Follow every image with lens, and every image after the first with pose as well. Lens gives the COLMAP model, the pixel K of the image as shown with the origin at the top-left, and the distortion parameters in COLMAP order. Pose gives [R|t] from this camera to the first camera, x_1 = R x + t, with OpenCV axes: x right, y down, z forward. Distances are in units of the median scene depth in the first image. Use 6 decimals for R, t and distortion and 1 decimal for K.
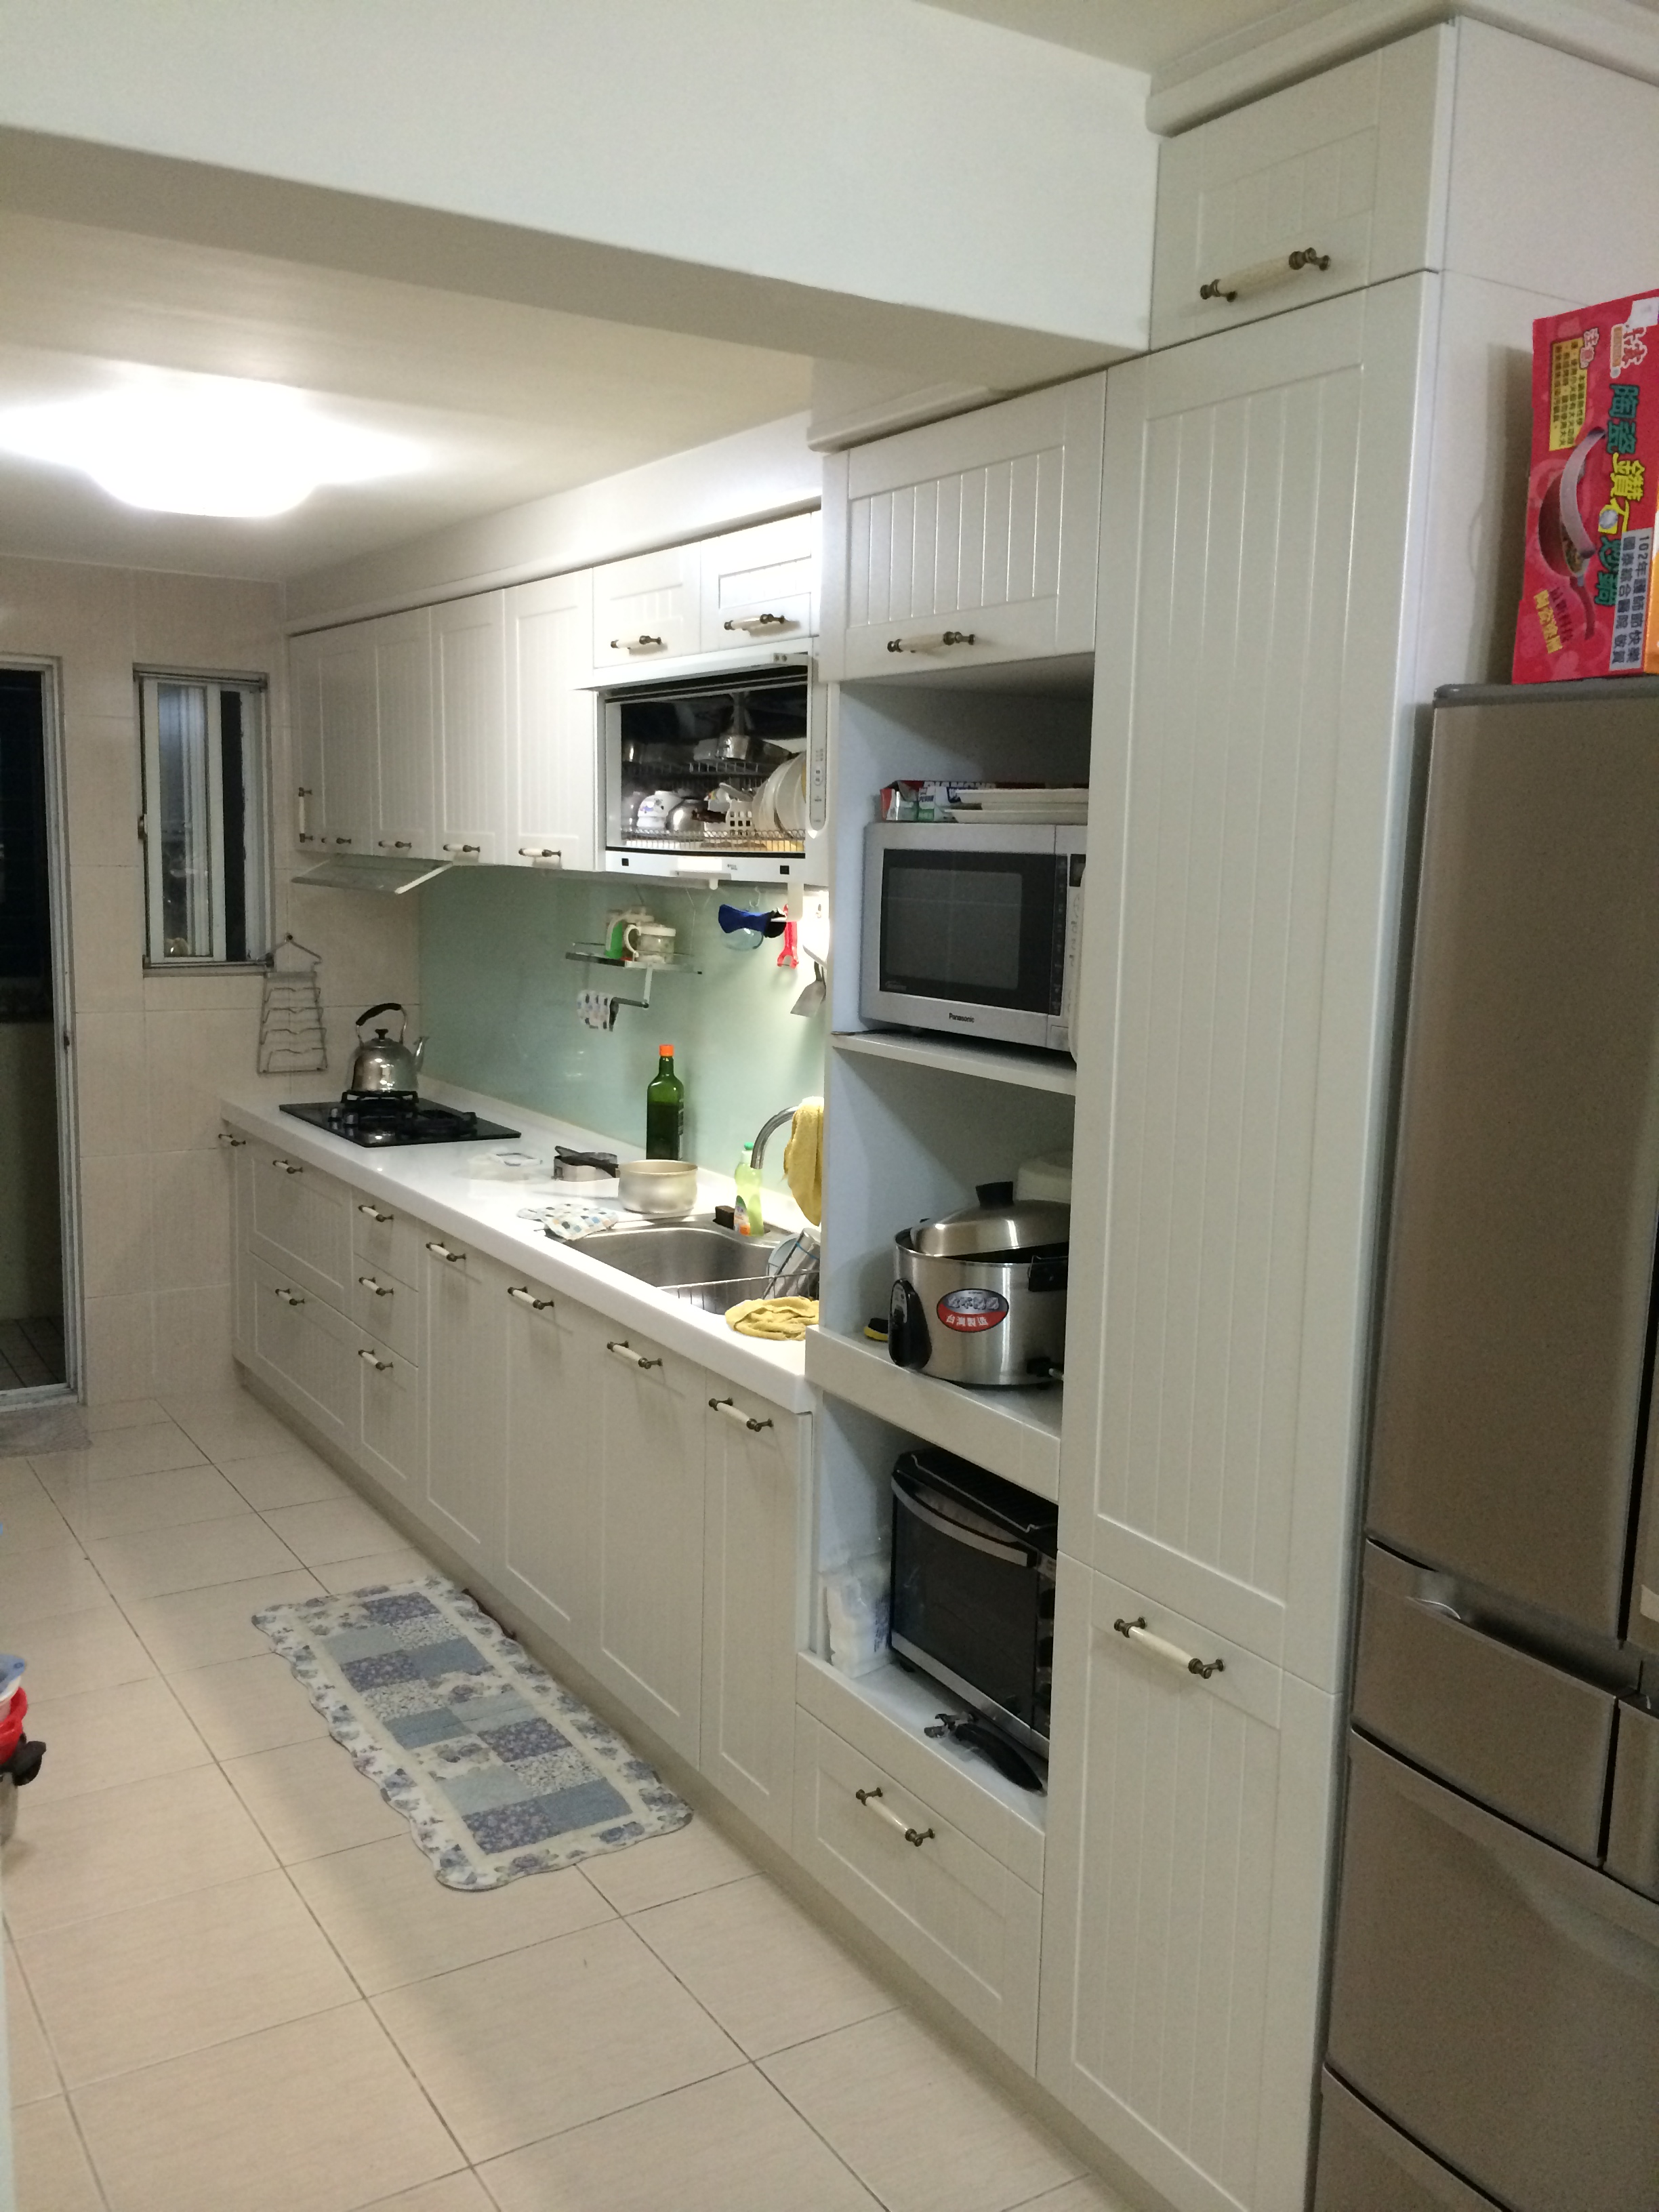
lens RADIAL K [[1877.7, 0, 828.1], [0, 1877.7, 1108.3], [0, 0, 1]] dist [0.037764, -0.002372]
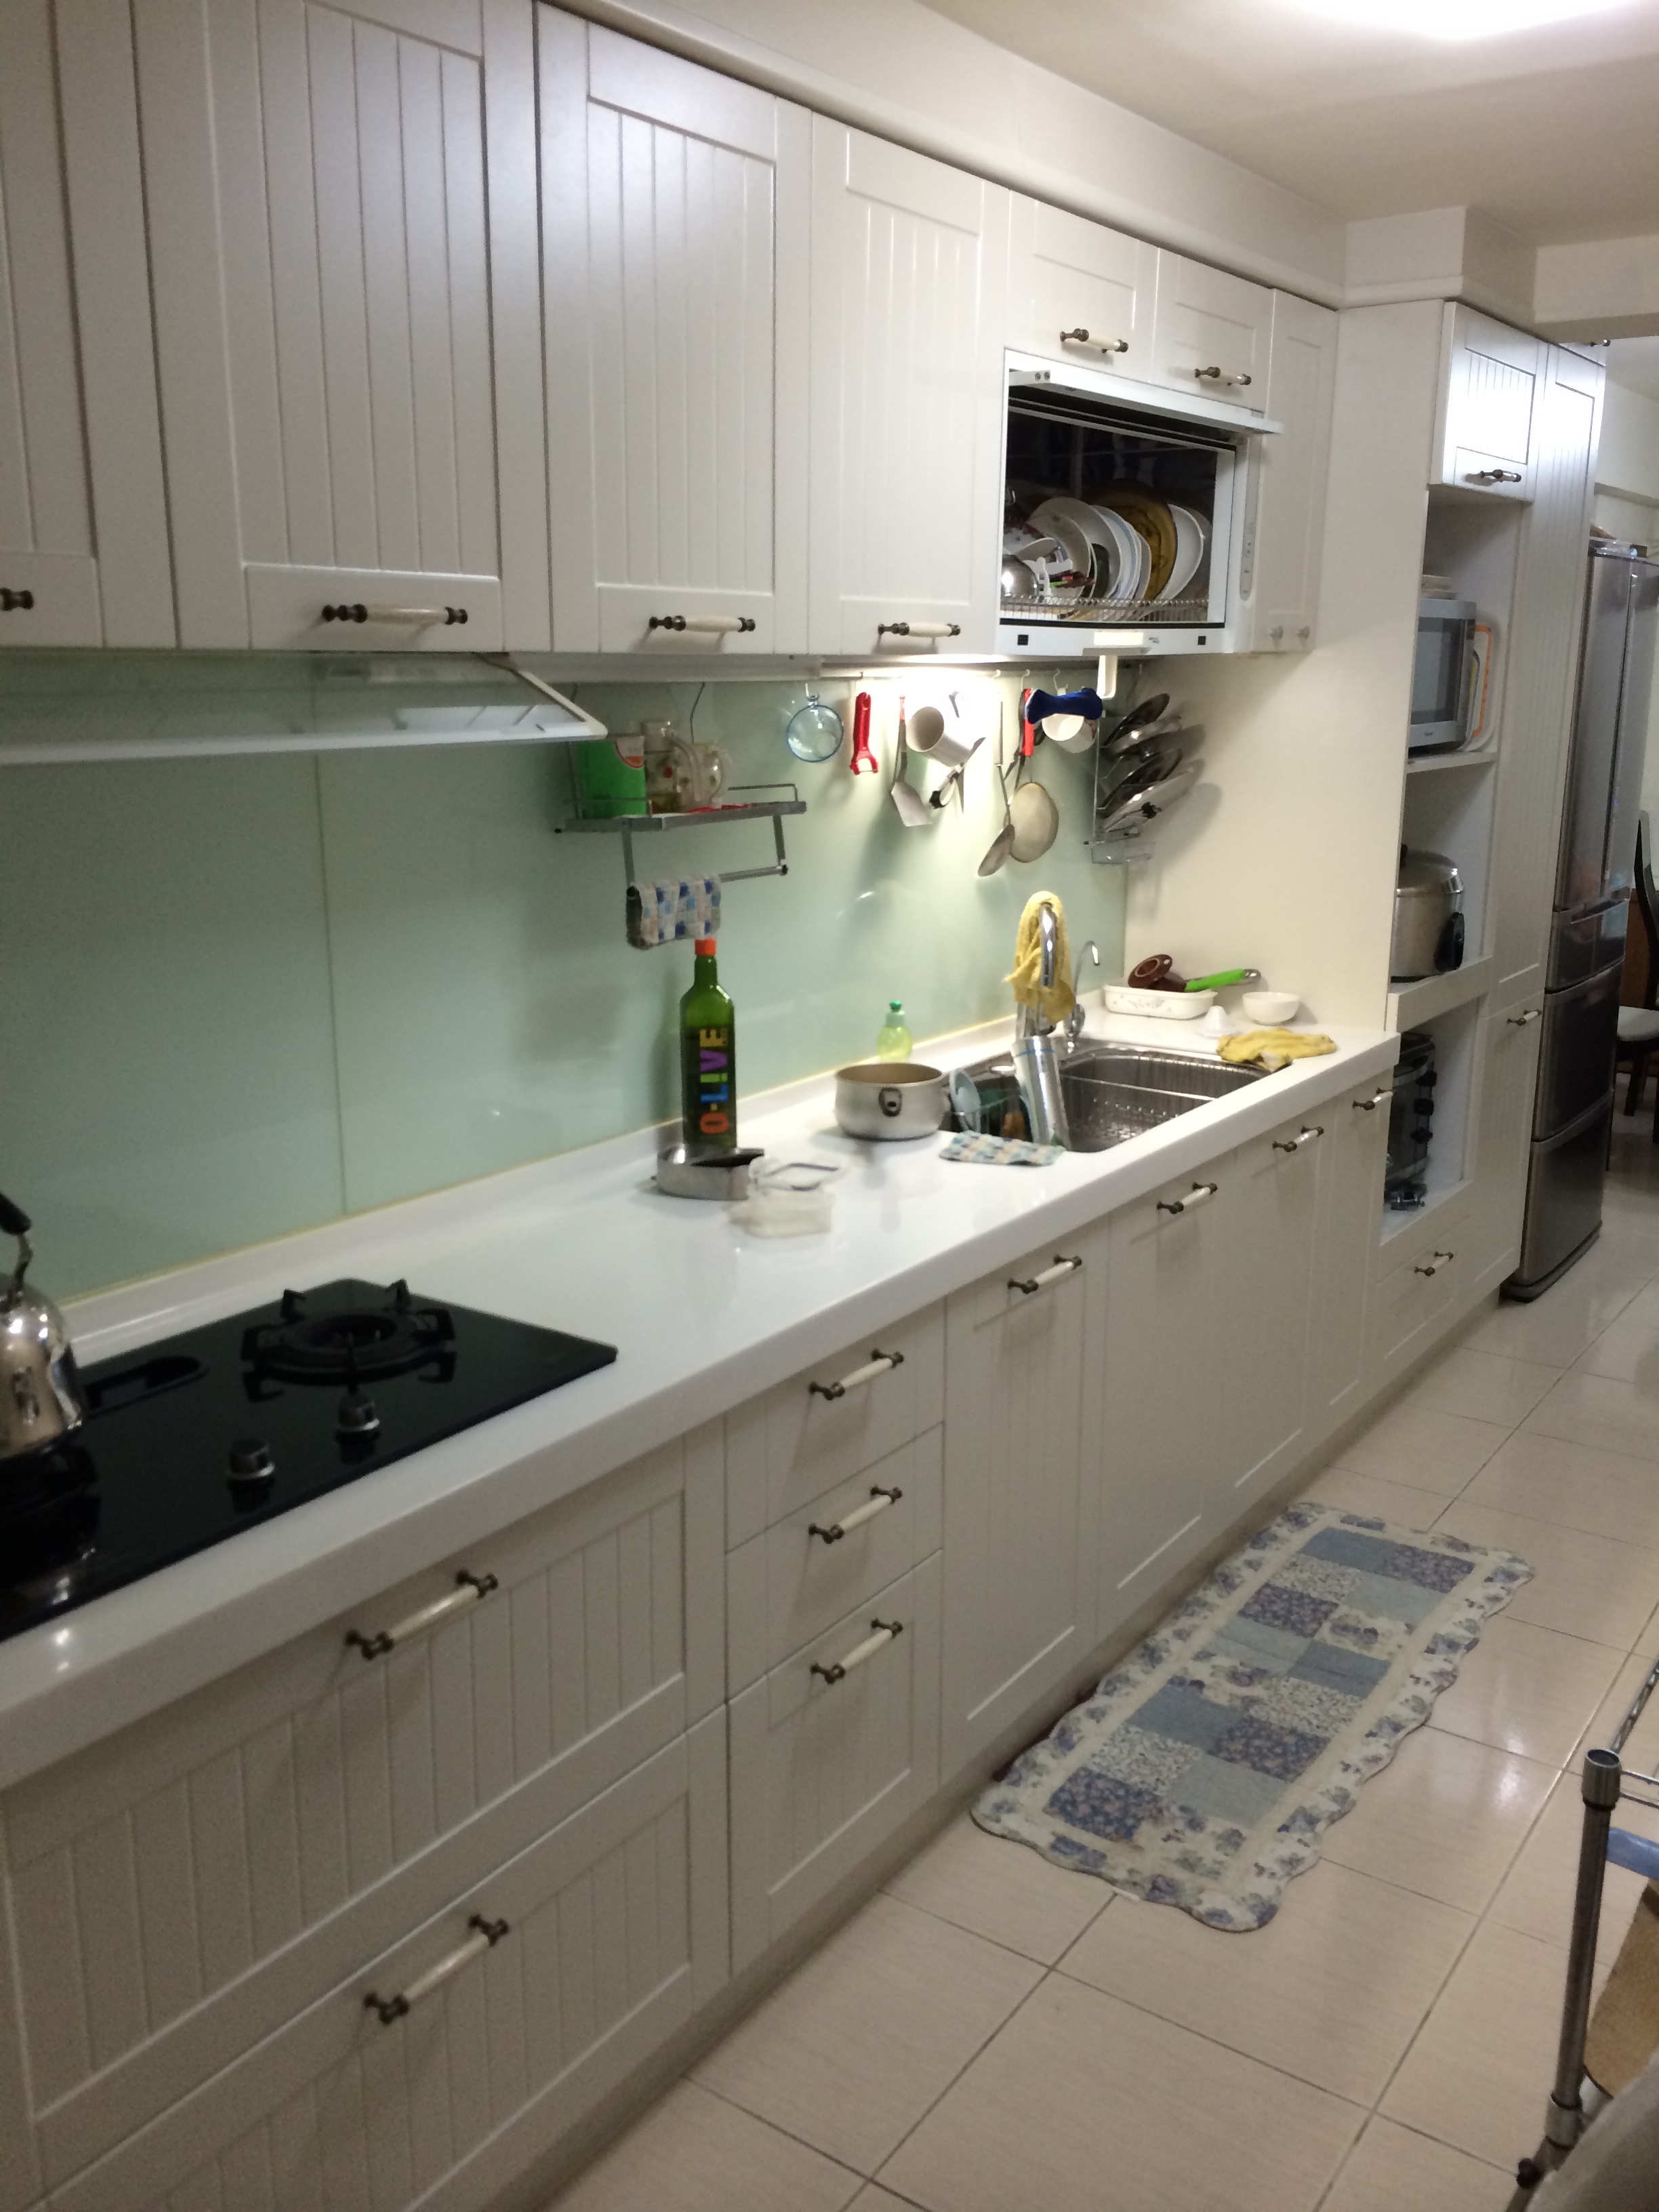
lens RADIAL K [[1877.7, 0, 827.8], [0, 1877.7, 1105.6], [0, 0, 1]] dist [0.037764, -0.002372]
pose [[-0.384902, -0.245780, 0.889631, -0.794259], [0.115704, 0.943438, 0.310705, -0.201217], [-0.915676, 0.222524, -0.334693, 1.388357]]
